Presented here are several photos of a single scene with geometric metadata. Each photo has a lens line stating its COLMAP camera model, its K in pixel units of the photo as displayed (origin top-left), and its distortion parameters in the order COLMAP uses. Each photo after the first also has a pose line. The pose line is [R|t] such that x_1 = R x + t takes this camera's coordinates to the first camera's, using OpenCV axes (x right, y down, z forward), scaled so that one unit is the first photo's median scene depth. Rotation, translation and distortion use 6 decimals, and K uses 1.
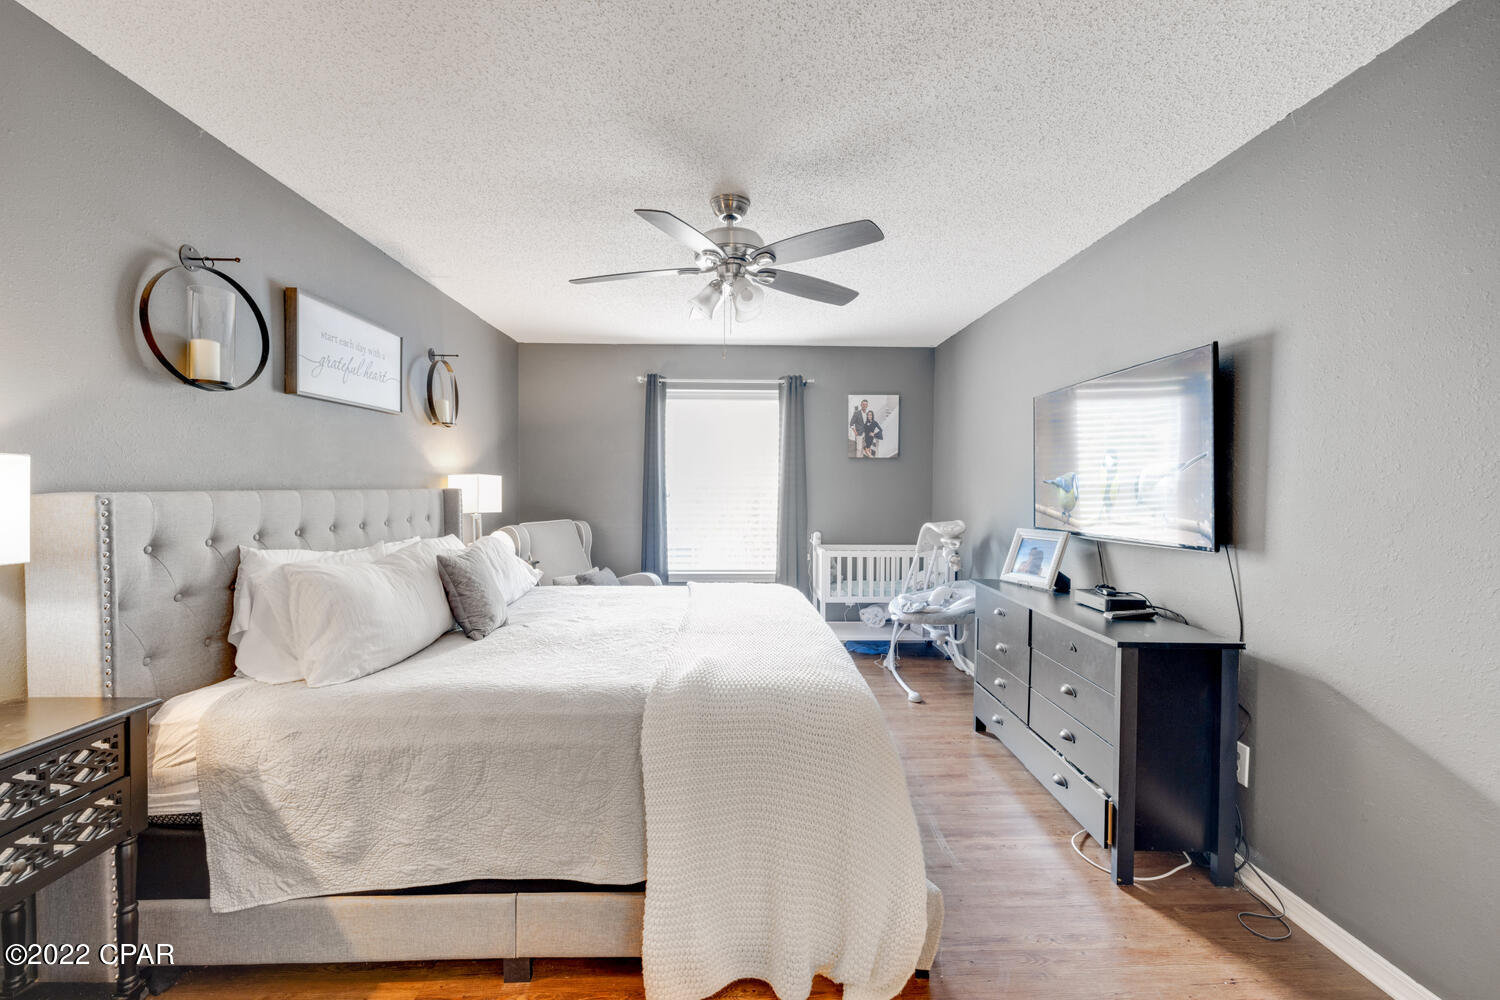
lens RADIAL K [[629.2, 0, 746.2], [0, 629.2, 497.0], [0, 0, 1]] dist [-0.002318, 0.000778]
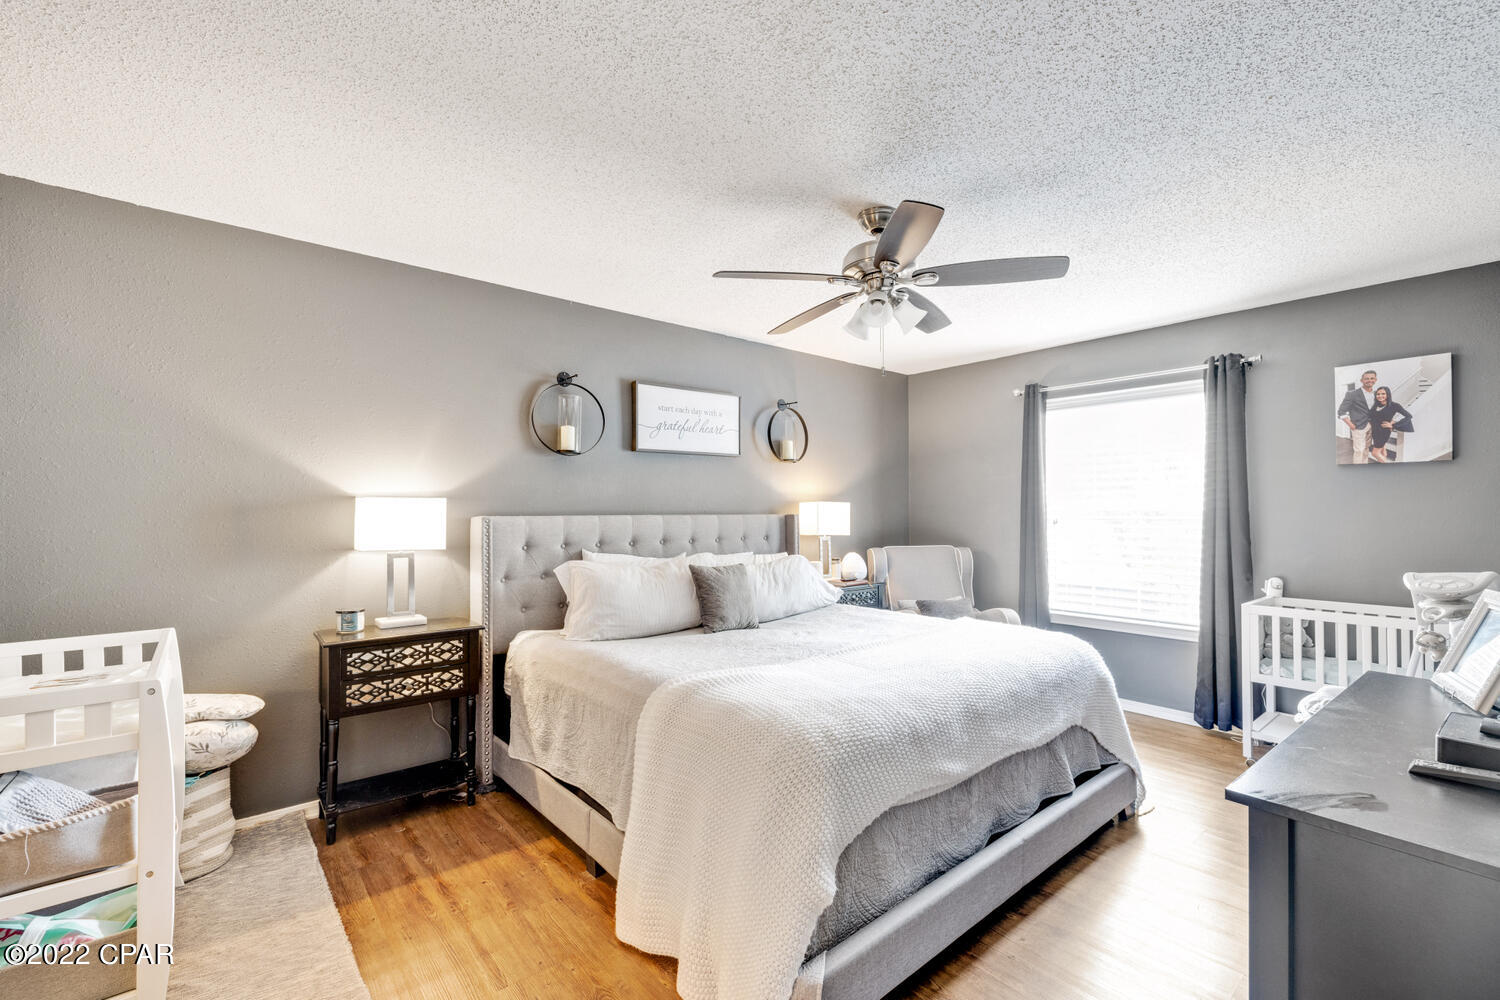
lens RADIAL K [[629.2, 0, 714.6], [0, 629.2, 507.5], [0, 0, 1]] dist [-0.002318, 0.000778]
pose [[0.612097, -0.008316, -0.790739, 0.351068], [-0.010252, 0.999777, -0.018450, -0.001964], [0.790716, 0.019400, 0.611875, 0.140279]]
